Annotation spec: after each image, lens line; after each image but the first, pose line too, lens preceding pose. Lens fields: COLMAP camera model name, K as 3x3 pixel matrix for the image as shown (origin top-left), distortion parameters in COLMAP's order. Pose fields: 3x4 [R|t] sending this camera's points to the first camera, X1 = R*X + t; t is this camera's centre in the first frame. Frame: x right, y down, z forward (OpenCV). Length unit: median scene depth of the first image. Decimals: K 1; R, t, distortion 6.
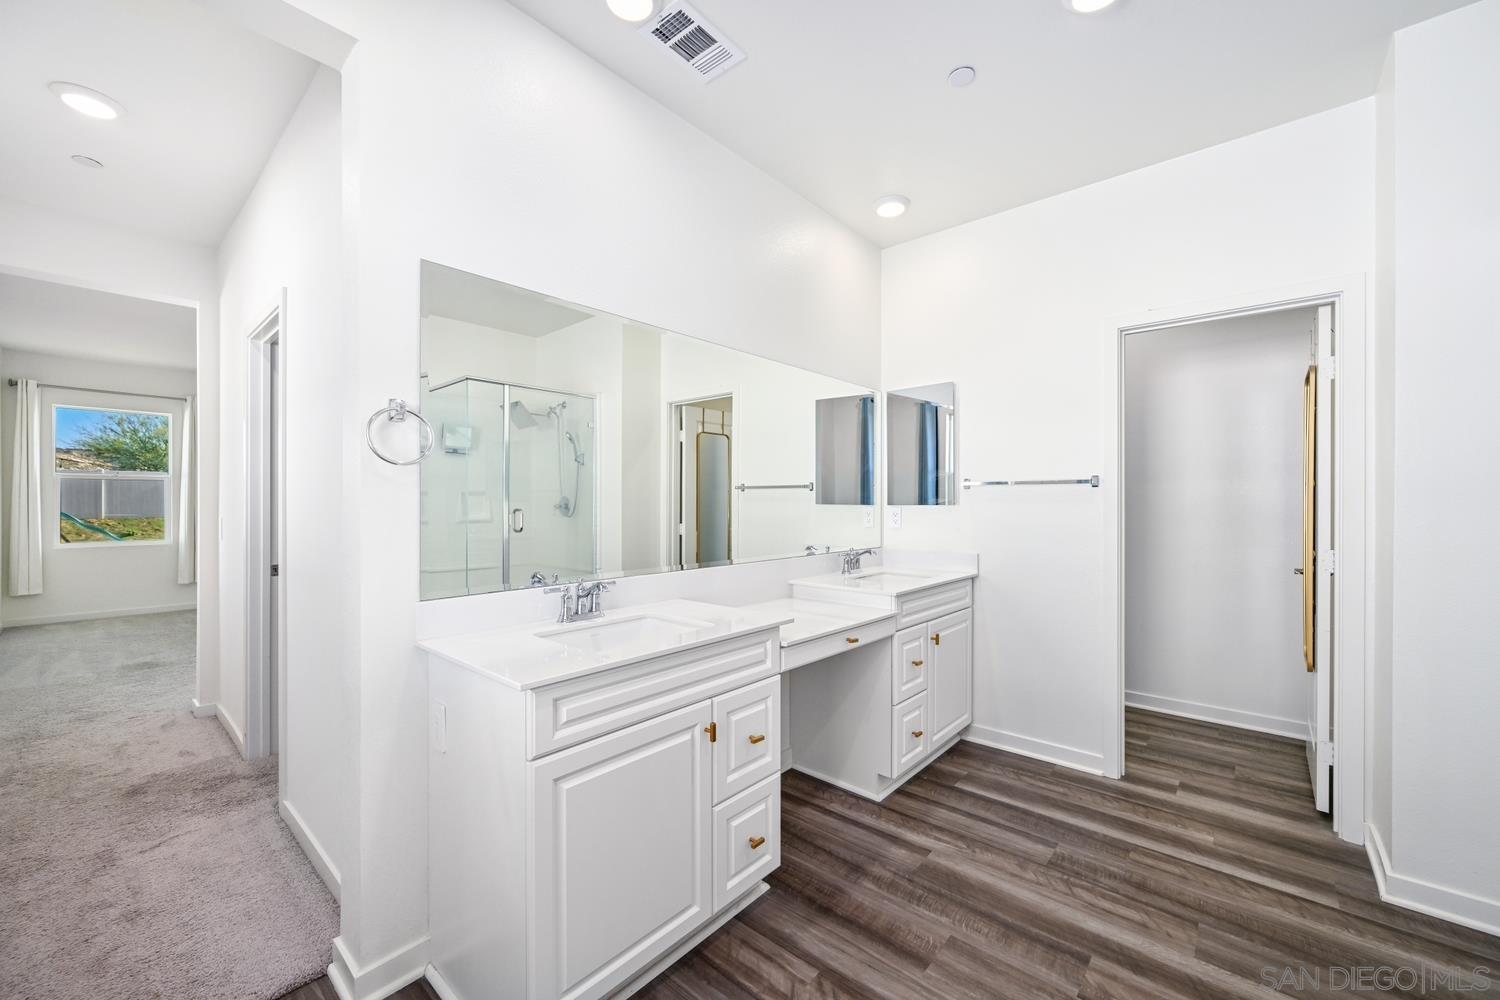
lens RADIAL K [[583.3, 0, 759.1], [0, 583.3, 504.2], [0, 0, 1]] dist [-0.002252, 0.000158]
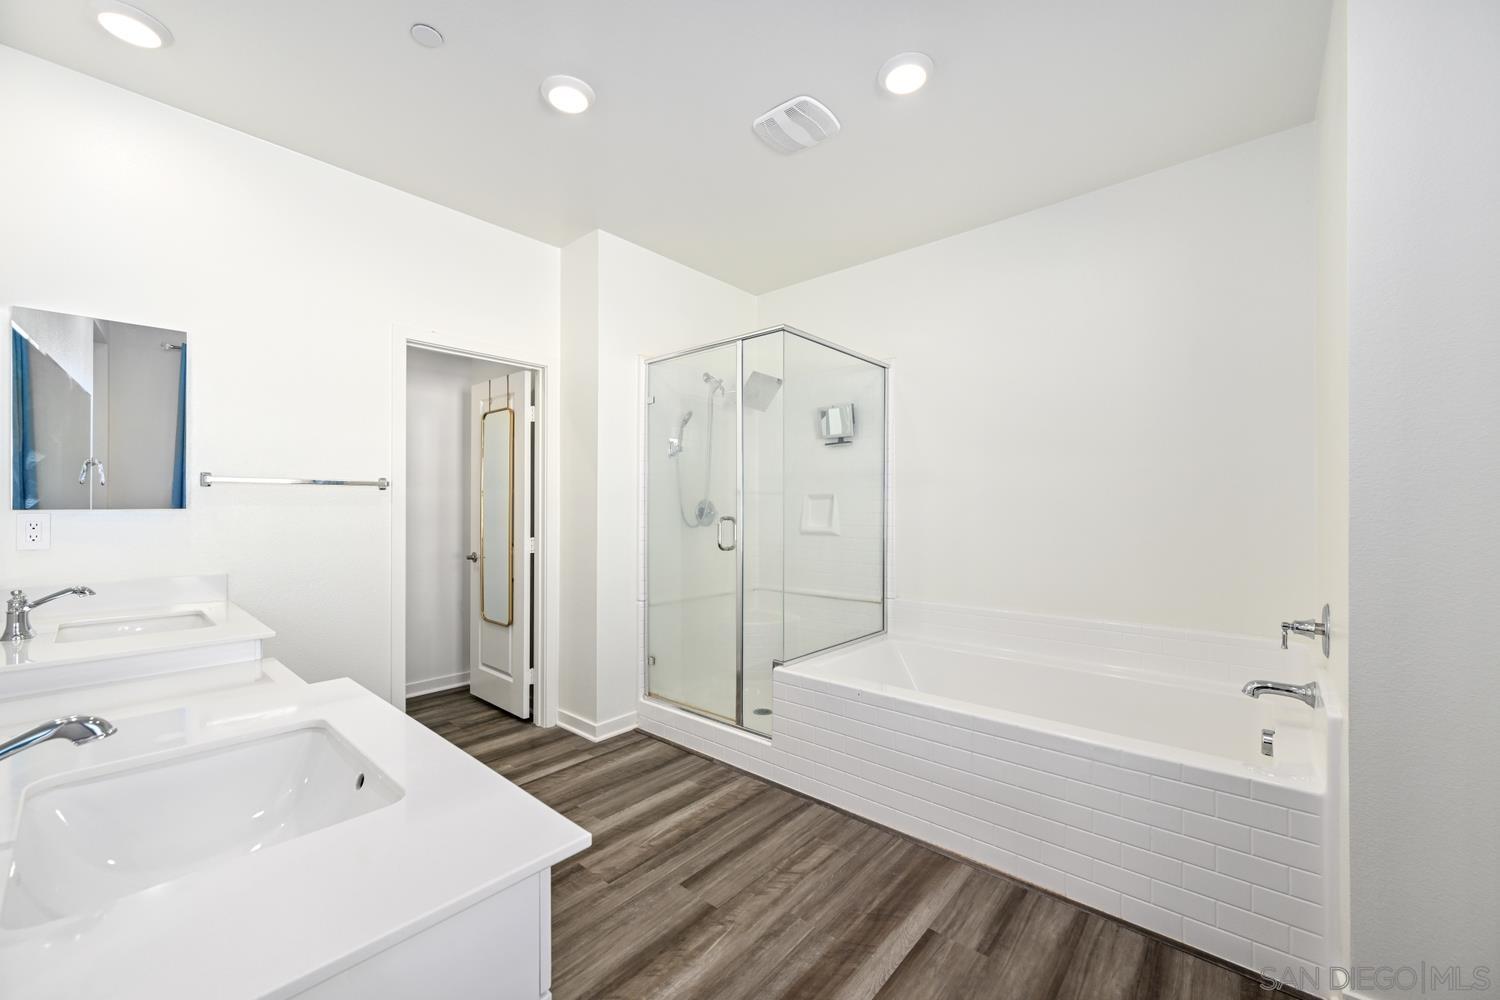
lens RADIAL K [[583.3, 0, 758.5], [0, 583.3, 502.8], [0, 0, 1]] dist [-0.002252, 0.000158]
pose [[-0.000286, 0.003979, 0.999992, -0.506242], [0.000996, 0.999992, -0.003979, -0.003305], [-0.999999, 0.000995, -0.000290, 0.436666]]
